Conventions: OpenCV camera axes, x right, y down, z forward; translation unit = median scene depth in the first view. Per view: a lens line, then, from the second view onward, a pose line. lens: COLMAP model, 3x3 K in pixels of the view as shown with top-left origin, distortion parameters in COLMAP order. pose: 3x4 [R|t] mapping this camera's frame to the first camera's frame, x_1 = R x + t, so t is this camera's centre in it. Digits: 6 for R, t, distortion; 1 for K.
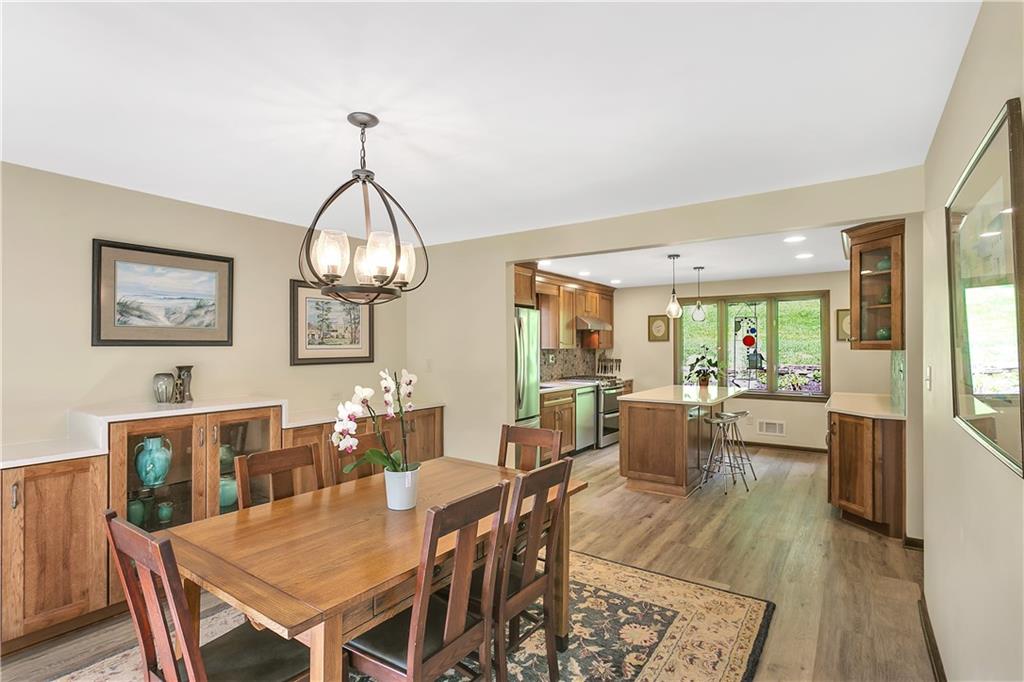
lens RADIAL K [[504.6, 0, 509.2], [0, 504.6, 346.2], [0, 0, 1]] dist [-0.000997, 0.000228]
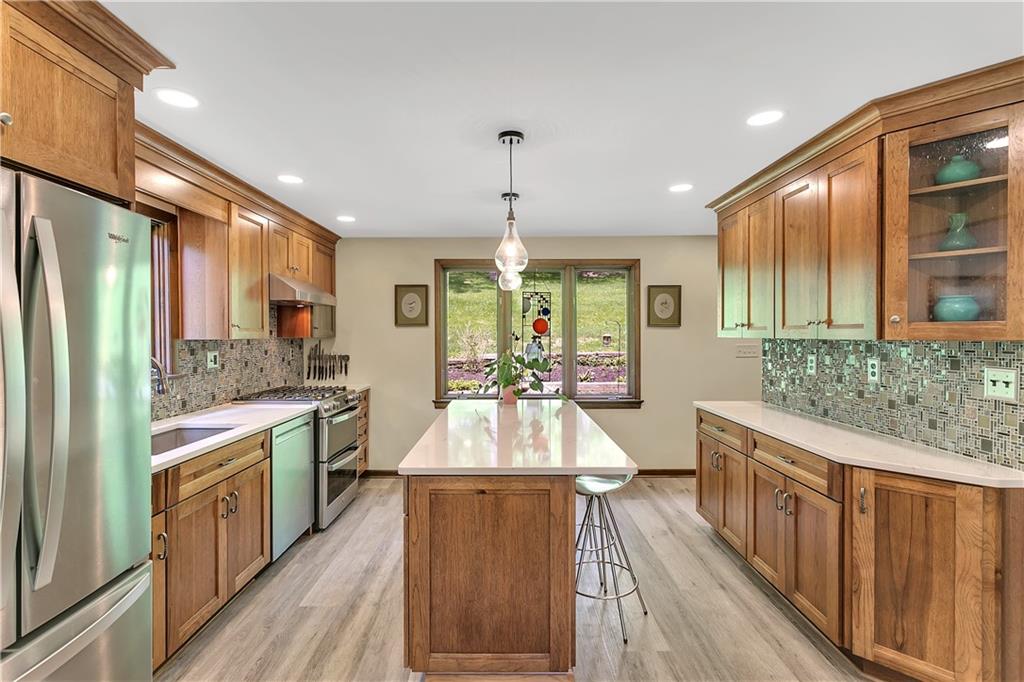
lens RADIAL K [[485.6, 0, 511.8], [0, 485.6, 337.9], [0, 0, 1]] dist [-0.000146, 0.000262]
pose [[0.818747, -0.005261, 0.574130, 0.058957], [0.000495, 0.999964, 0.008457, -0.000068], [-0.574154, -0.006640, 0.818720, 0.520287]]
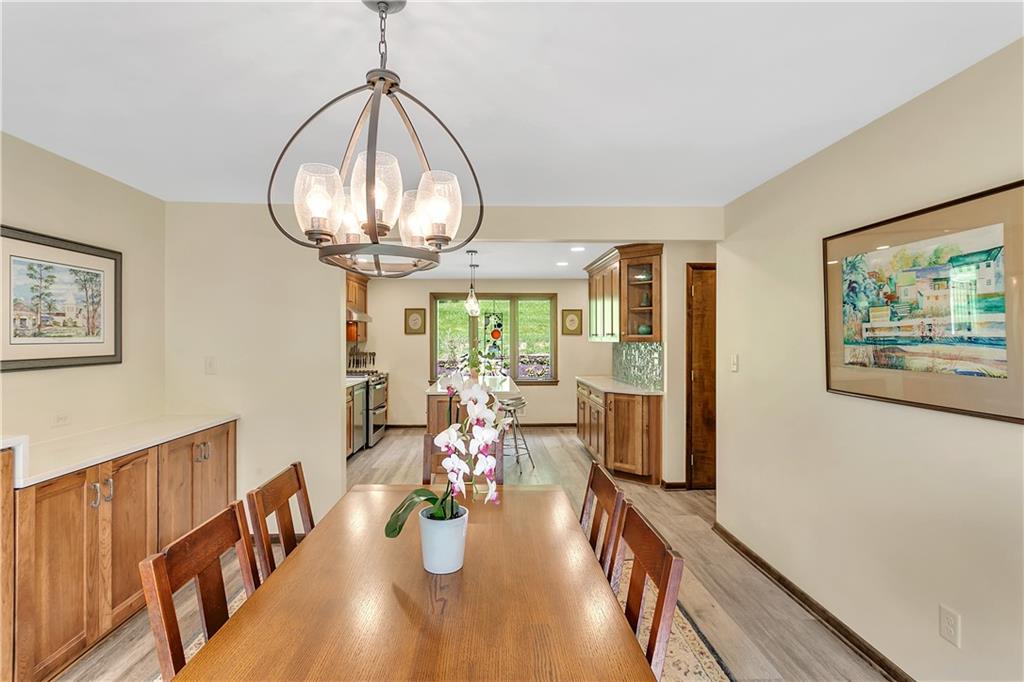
lens RADIAL K [[485.6, 0, 511.8], [0, 485.6, 337.9], [0, 0, 1]] dist [-0.000146, 0.000262]
pose [[0.793220, 0.001825, 0.608933, -0.176942], [-0.000627, 0.999997, -0.002180, -0.000533], [-0.608935, 0.001347, 0.793219, 0.128753]]
